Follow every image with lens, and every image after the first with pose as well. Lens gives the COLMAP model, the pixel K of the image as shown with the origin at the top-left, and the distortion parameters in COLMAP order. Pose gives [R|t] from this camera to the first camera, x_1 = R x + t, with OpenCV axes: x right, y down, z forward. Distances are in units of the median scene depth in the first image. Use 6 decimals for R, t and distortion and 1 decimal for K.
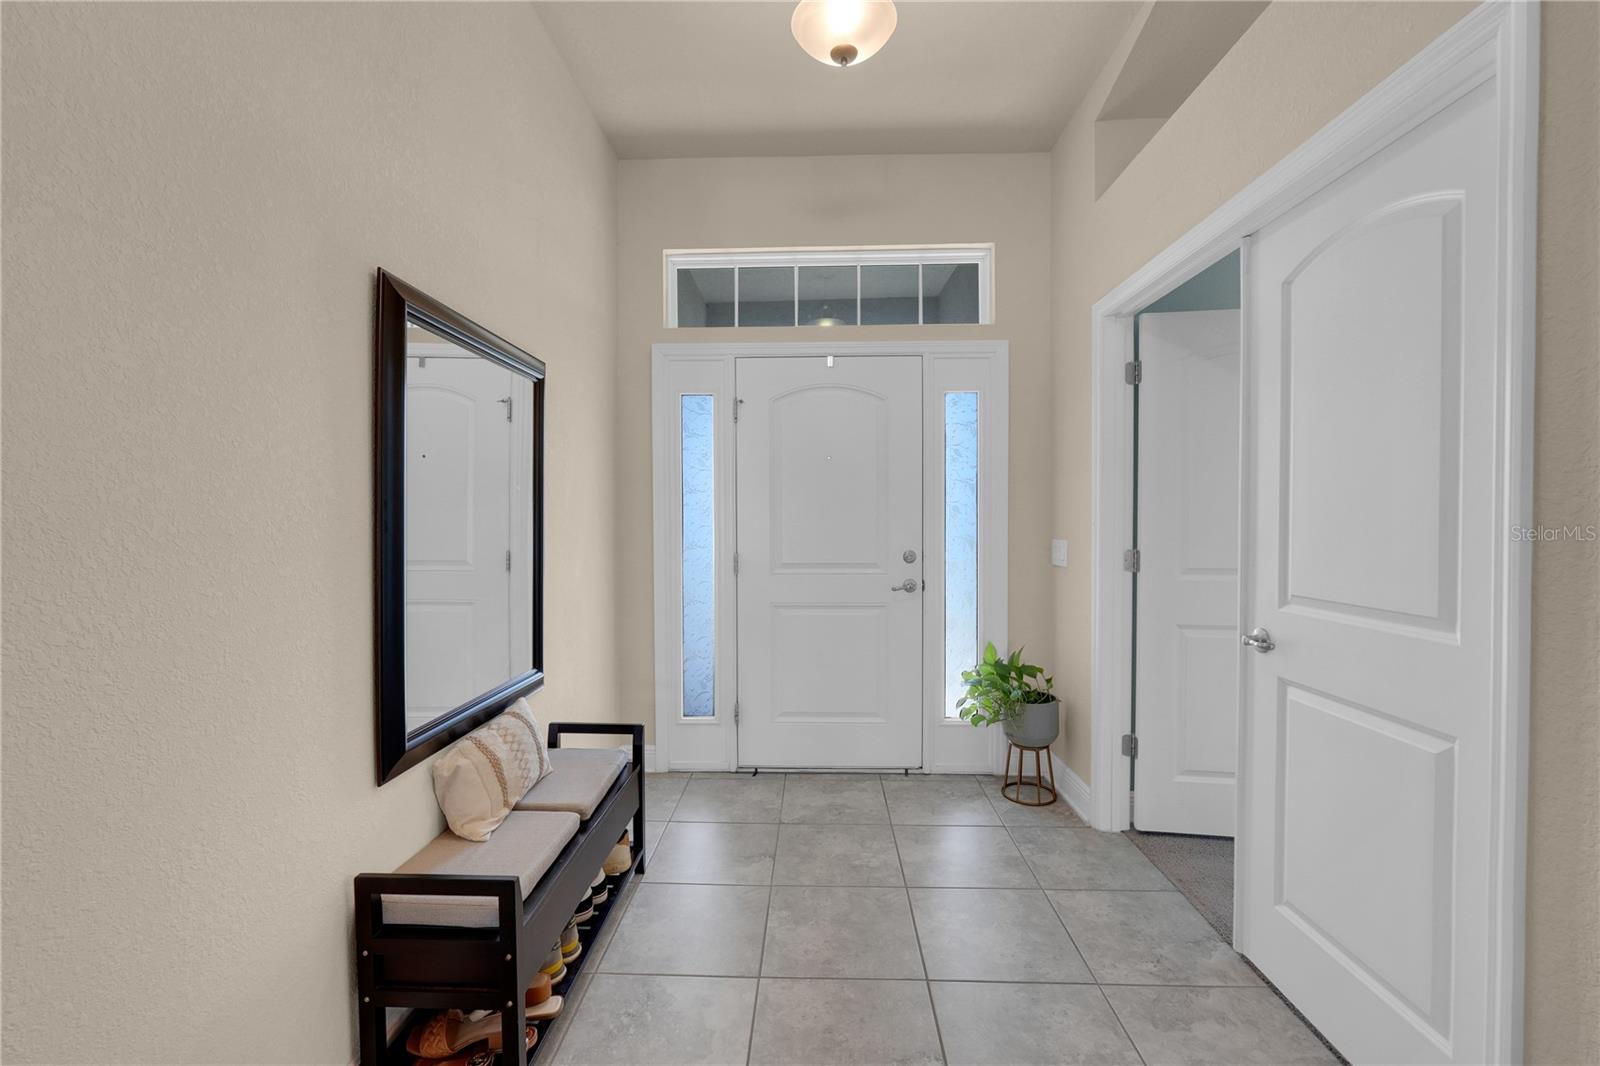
lens RADIAL K [[692.2, 0, 797.9], [0, 692.2, 528.2], [0, 0, 1]] dist [-0.000759, 0.000265]
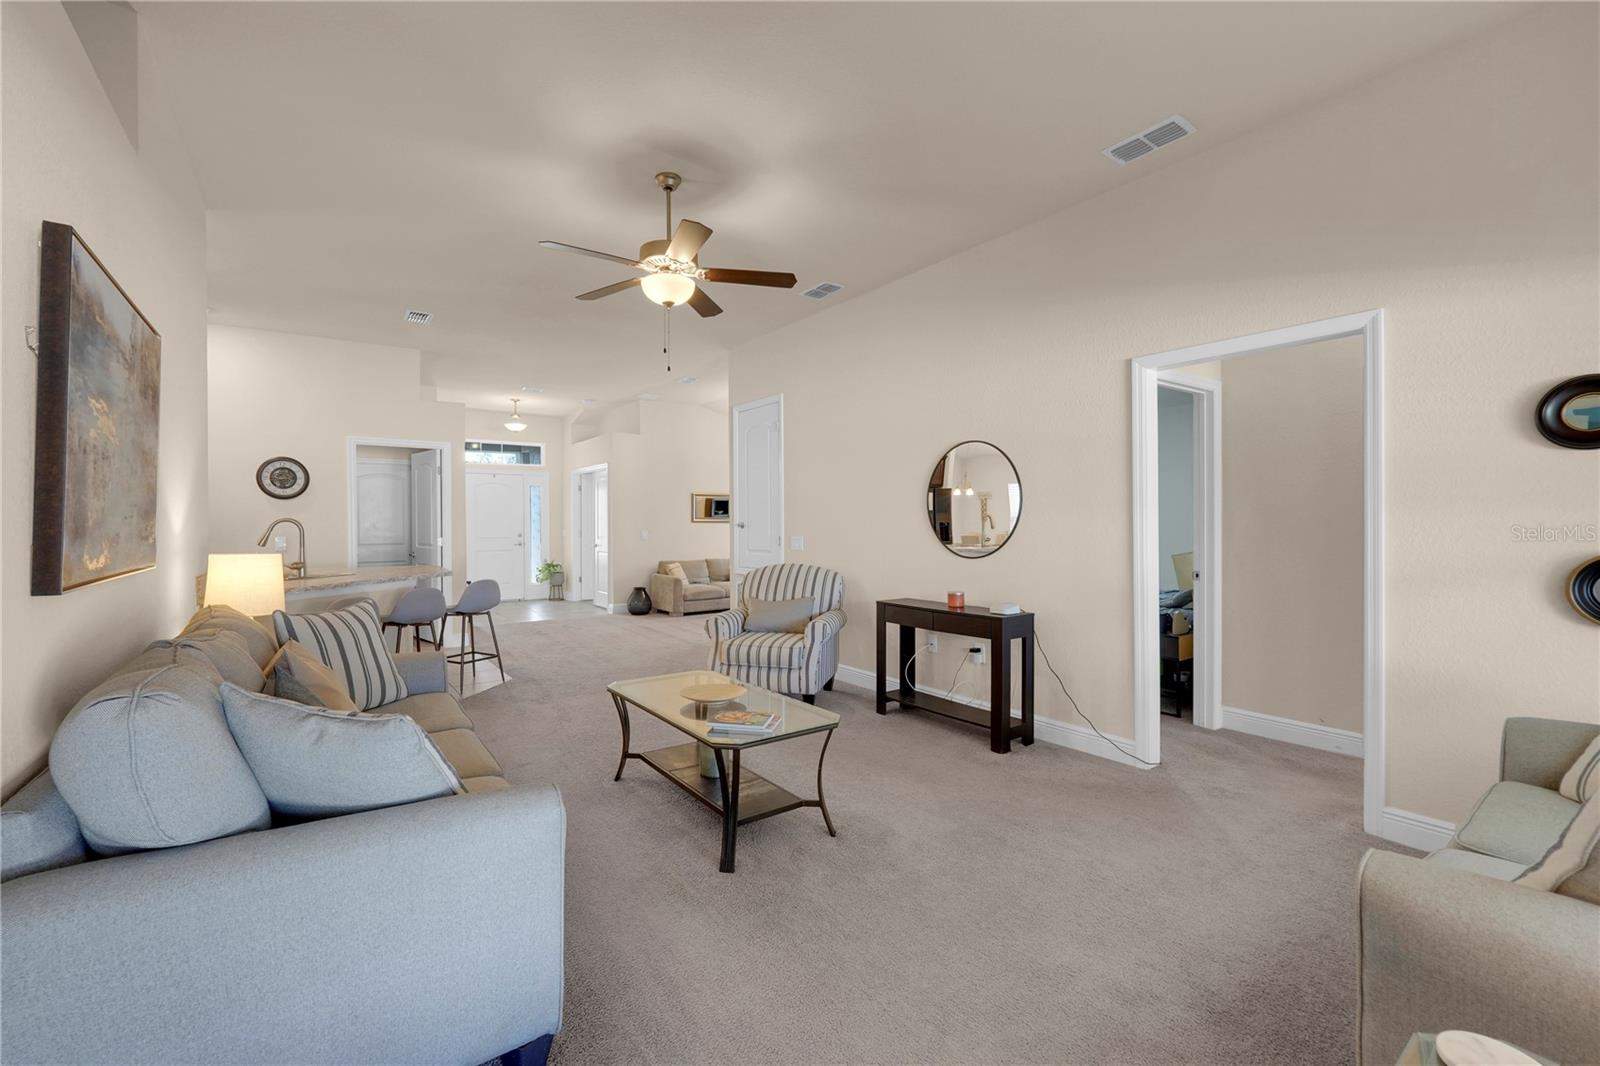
lens RADIAL K [[692.2, 0, 797.9], [0, 692.2, 528.2], [0, 0, 1]] dist [-0.000759, 0.000265]
pose [[0.798986, -0.000081, 0.601350, -0.807507], [0.007457, 0.999924, -0.009773, 0.053127], [-0.601303, 0.012293, 0.798926, -2.574678]]
